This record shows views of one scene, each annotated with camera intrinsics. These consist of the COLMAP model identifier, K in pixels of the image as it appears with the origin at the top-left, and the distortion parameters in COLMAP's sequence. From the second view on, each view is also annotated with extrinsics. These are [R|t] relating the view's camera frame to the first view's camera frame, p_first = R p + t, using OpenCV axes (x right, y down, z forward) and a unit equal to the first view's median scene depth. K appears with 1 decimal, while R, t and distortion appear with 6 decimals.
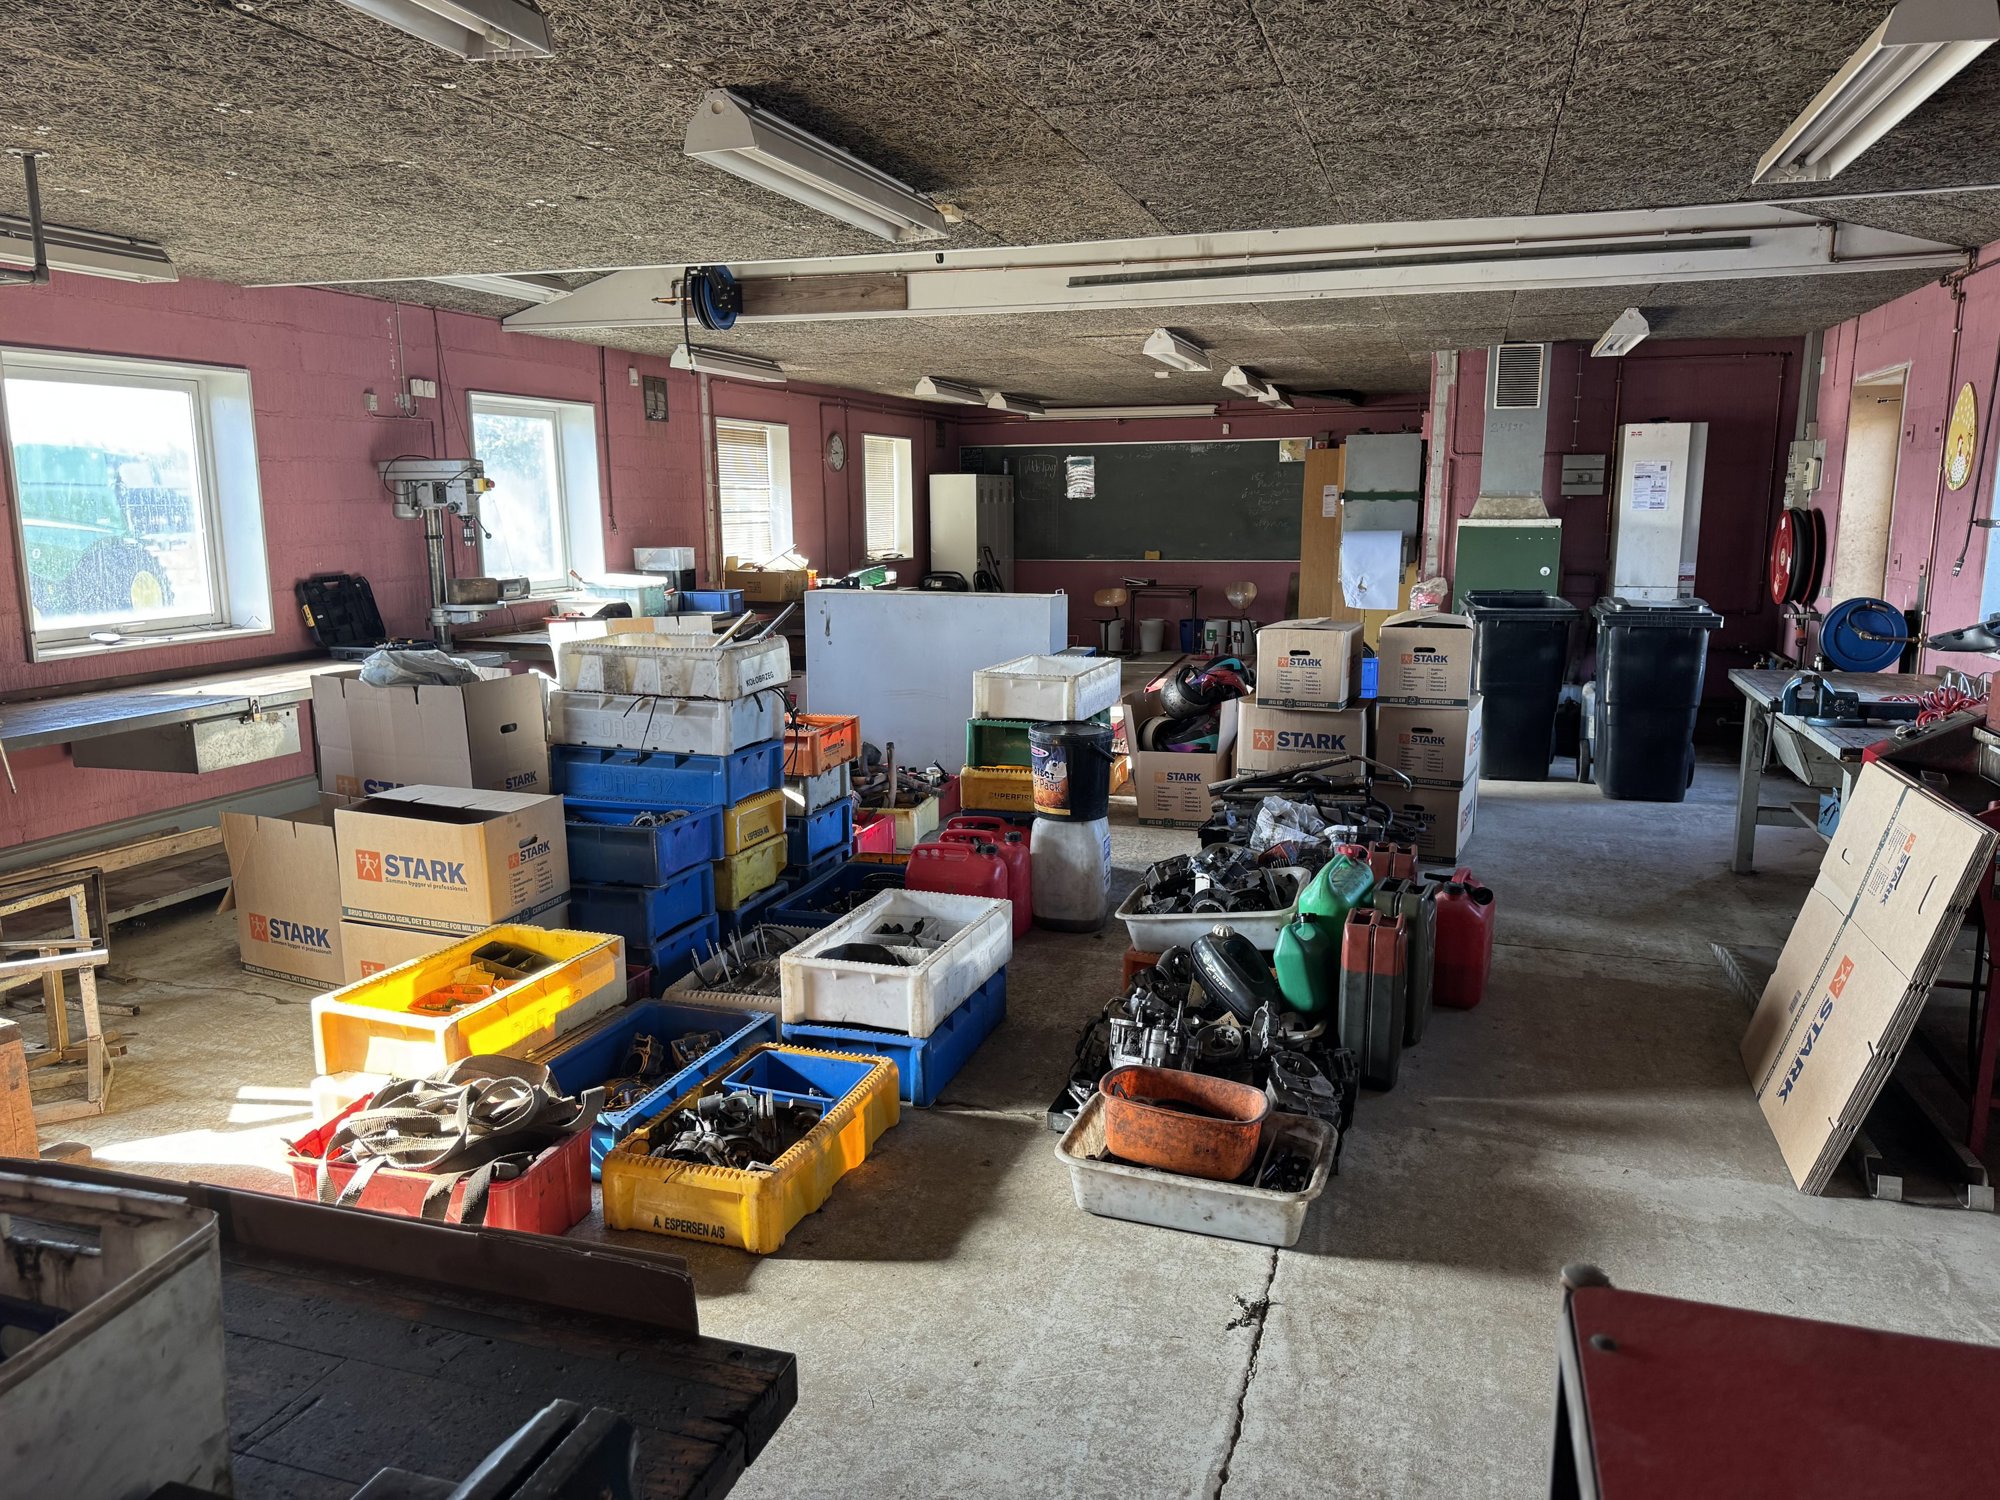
lens RADIAL K [[1408.1, 0, 994.5], [0, 1408.1, 745.1], [0, 0, 1]] dist [0.048302, -0.082649]
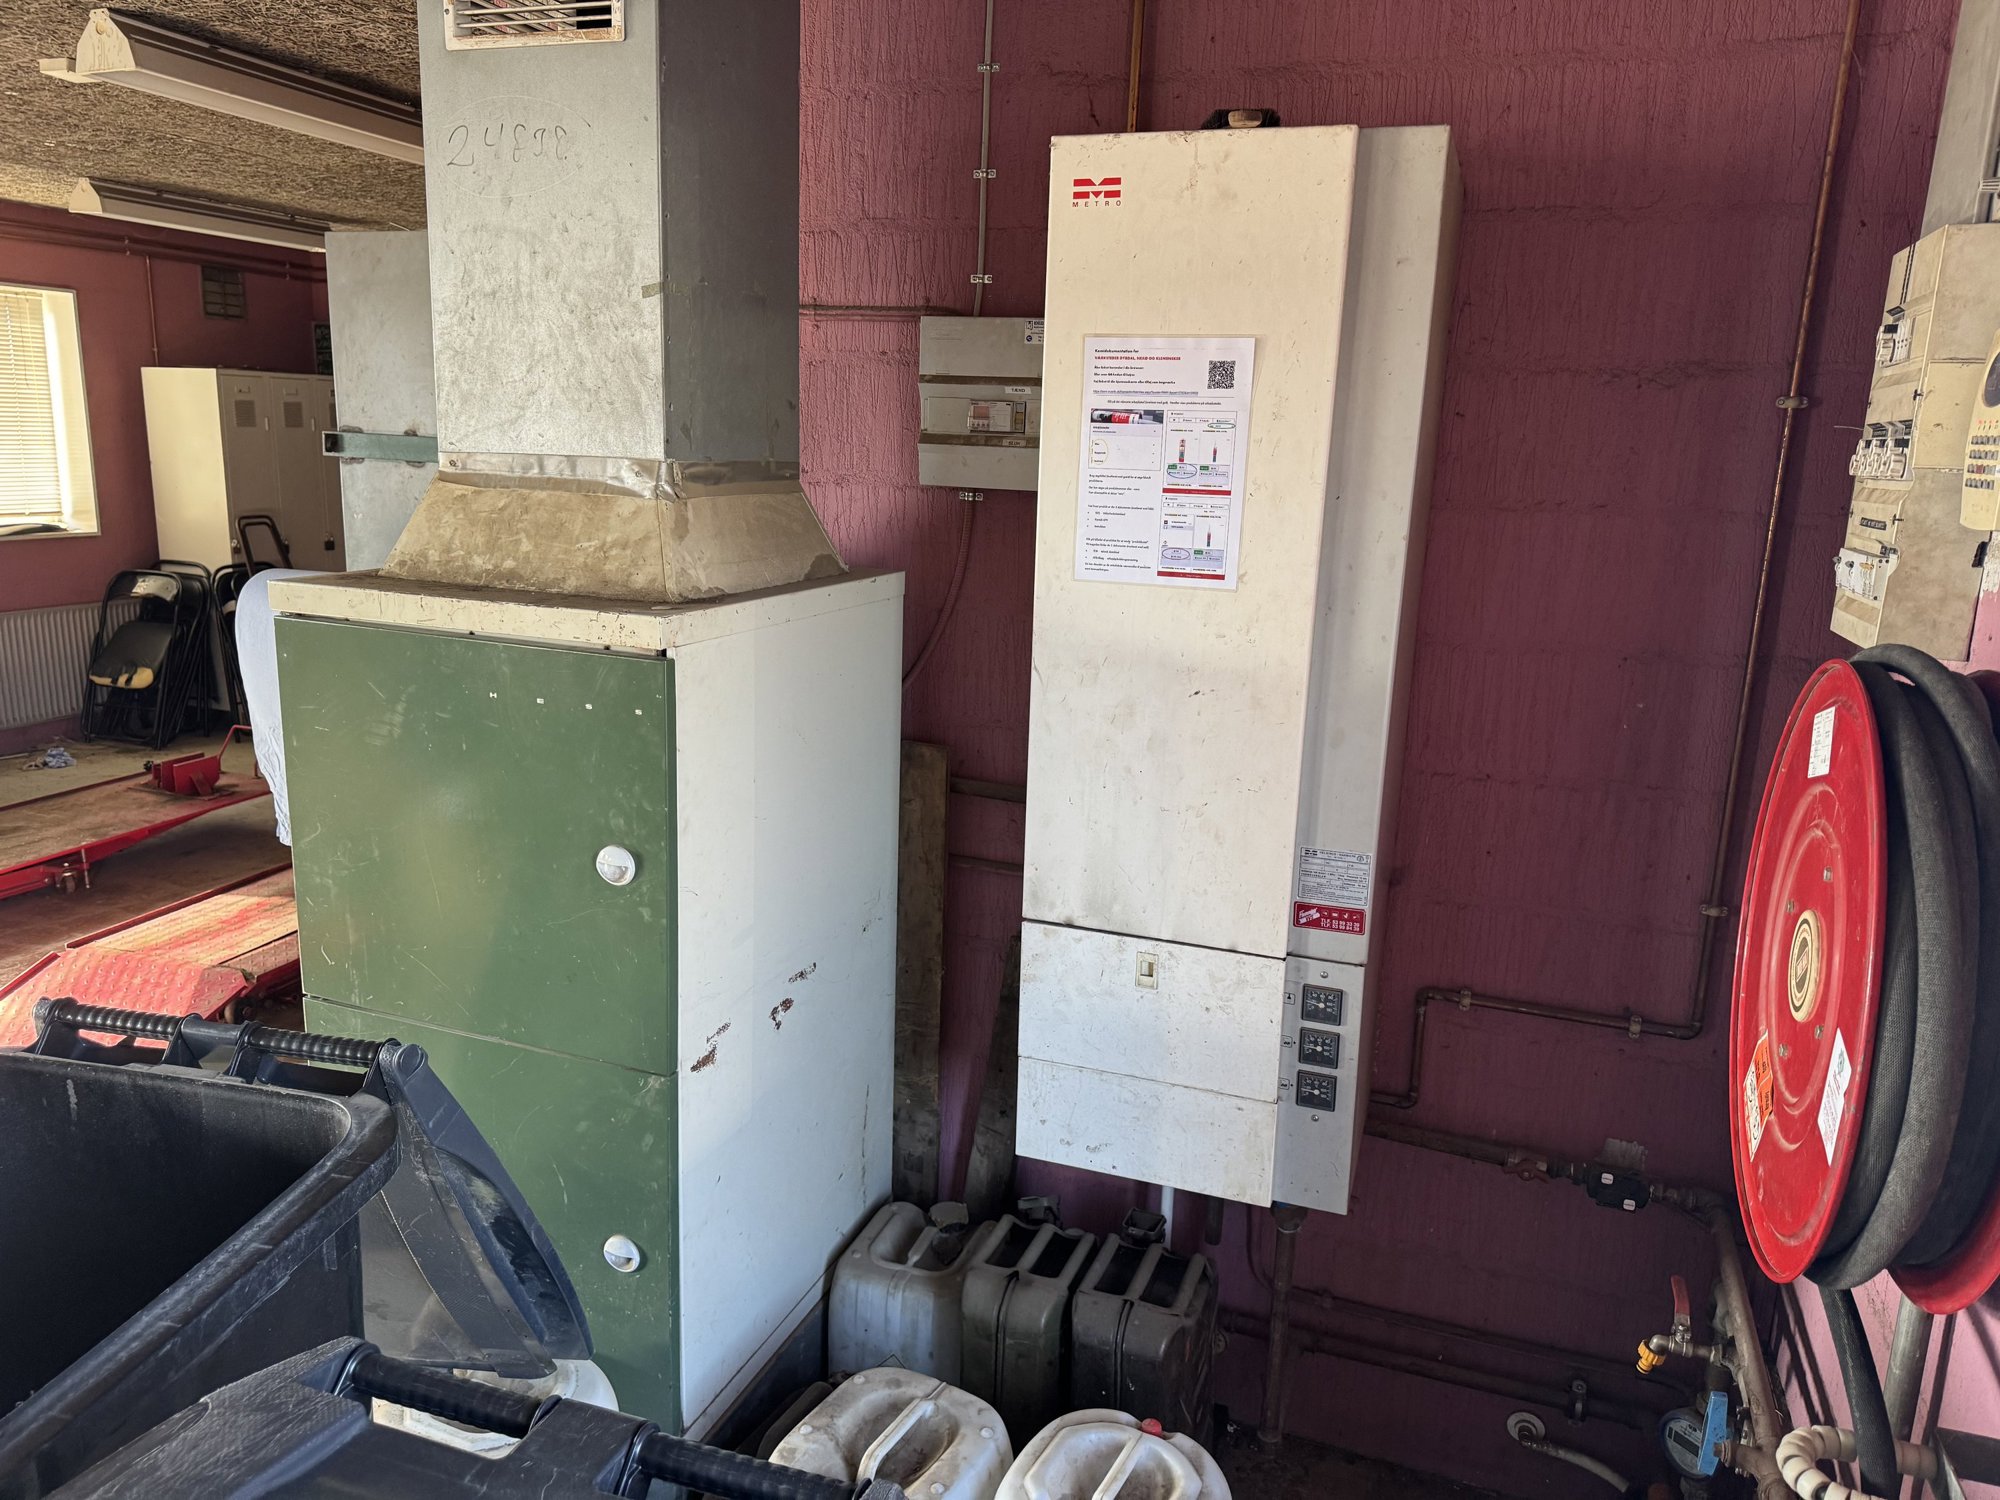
lens RADIAL K [[1408.1, 0, 995.6], [0, 1408.1, 753.1], [0, 0, 1]] dist [0.048302, -0.082649]
pose [[0.998408, 0.050162, -0.025789, 0.444067], [-0.048841, 0.997579, 0.049497, -0.150186], [0.028210, -0.048159, 0.998441, 0.795364]]
